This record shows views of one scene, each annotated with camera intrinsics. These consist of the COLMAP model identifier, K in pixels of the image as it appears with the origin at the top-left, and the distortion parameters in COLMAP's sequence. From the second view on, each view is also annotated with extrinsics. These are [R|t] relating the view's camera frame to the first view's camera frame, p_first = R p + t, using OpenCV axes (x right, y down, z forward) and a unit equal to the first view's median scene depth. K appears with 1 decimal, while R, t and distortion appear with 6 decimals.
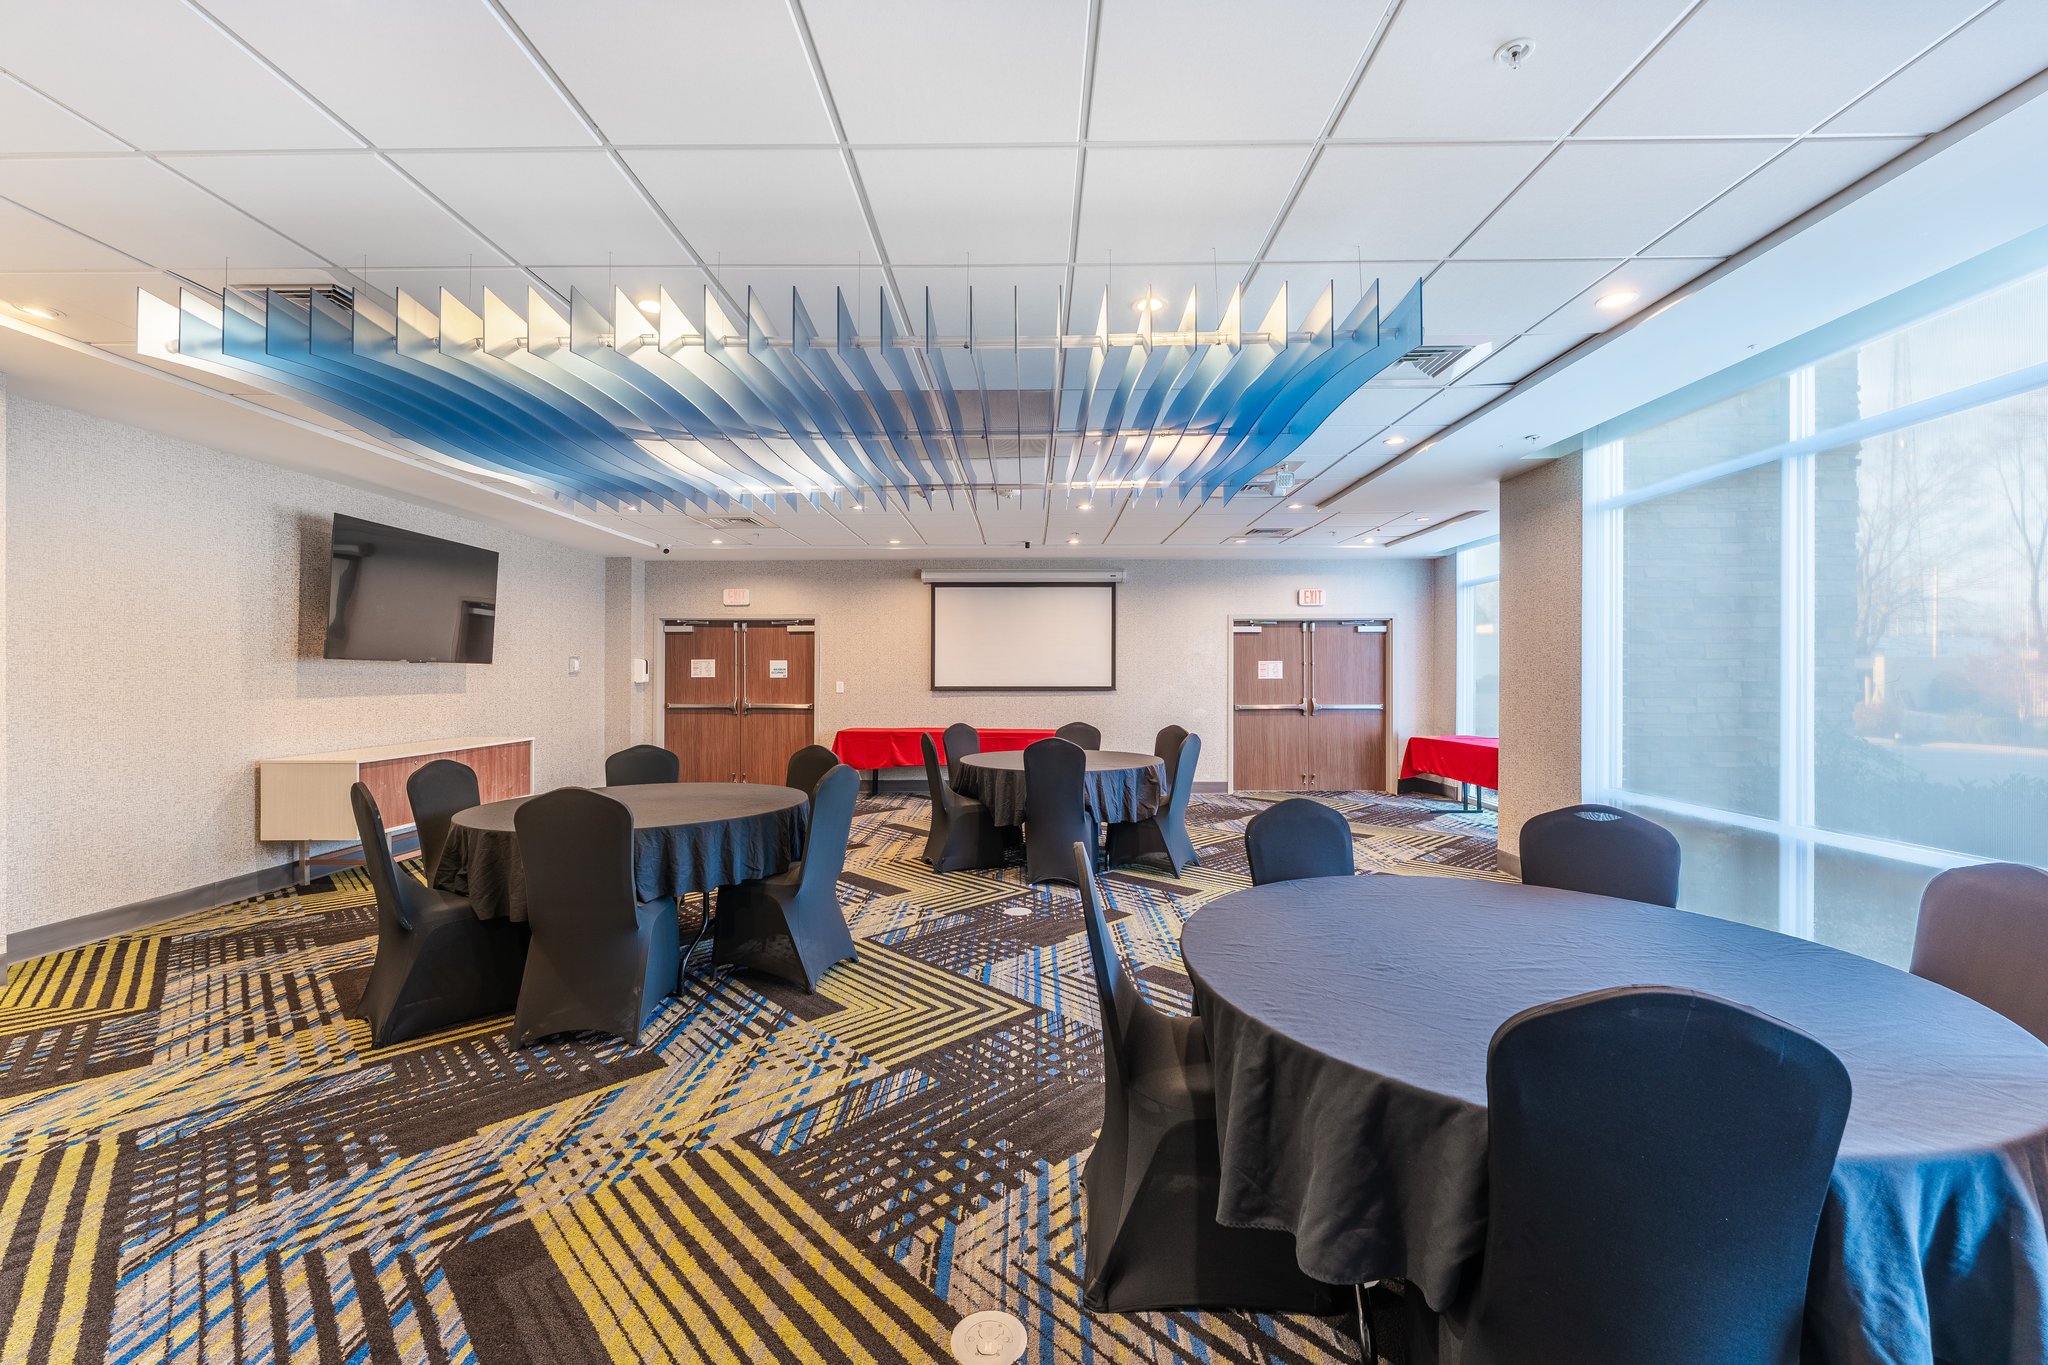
lens RADIAL K [[837.0, 0, 1026.5], [0, 837.0, 684.4], [0, 0, 1]] dist [-0.001929, -0.000504]
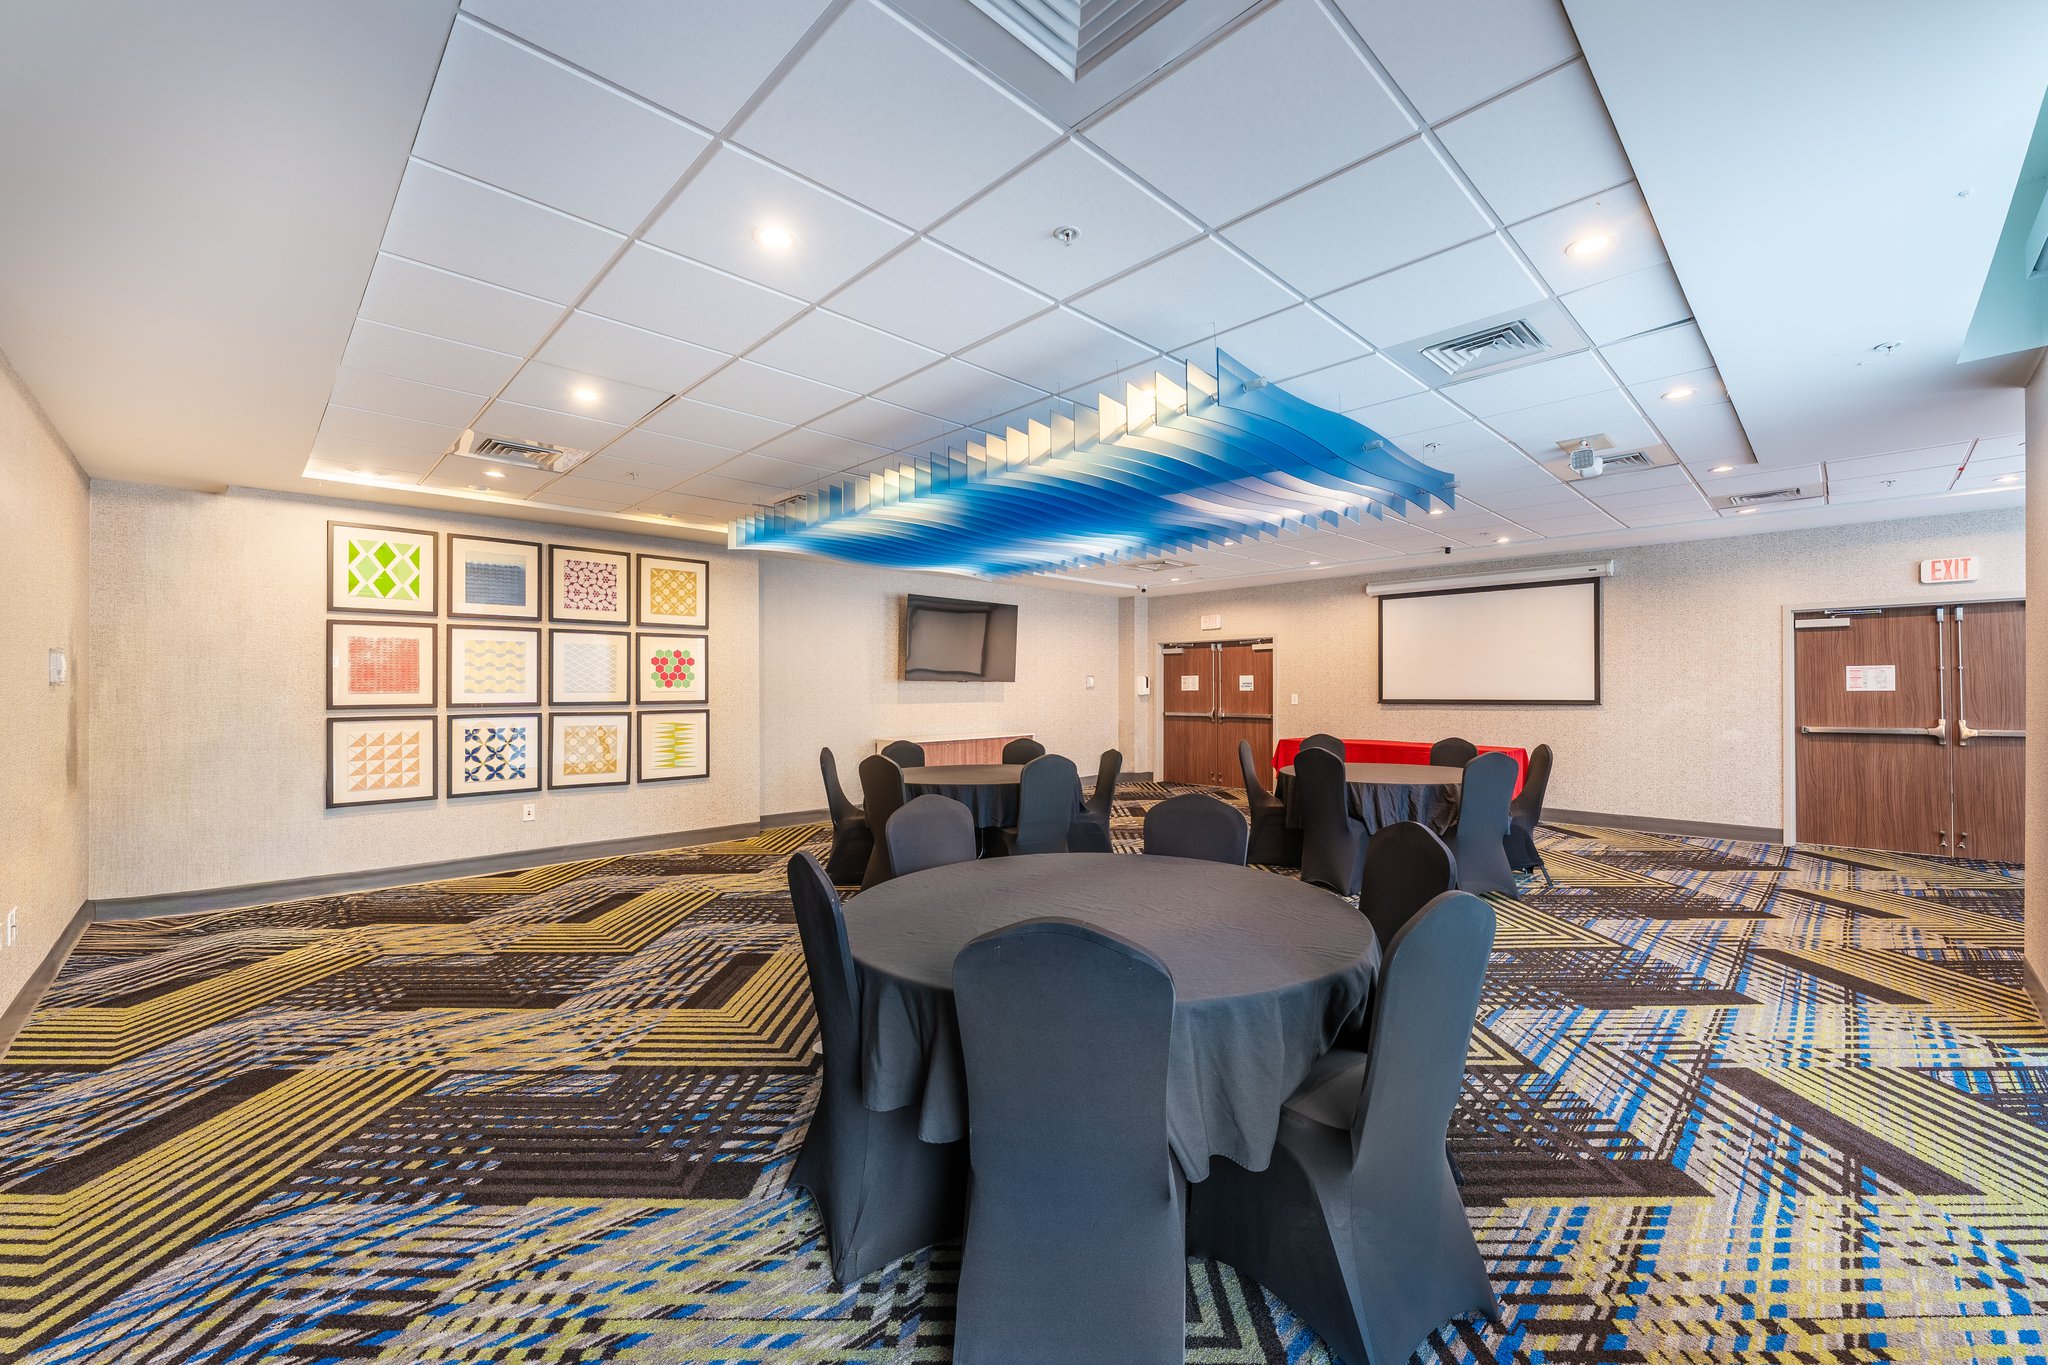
lens RADIAL K [[837.0, 0, 1017.4], [0, 837.0, 686.1], [0, 0, 1]] dist [-0.001929, -0.000504]
pose [[0.699082, -0.005798, -0.715018, 0.294351], [-0.002892, 0.999936, -0.010936, -0.001089], [0.715035, 0.009713, 0.699021, -0.006462]]
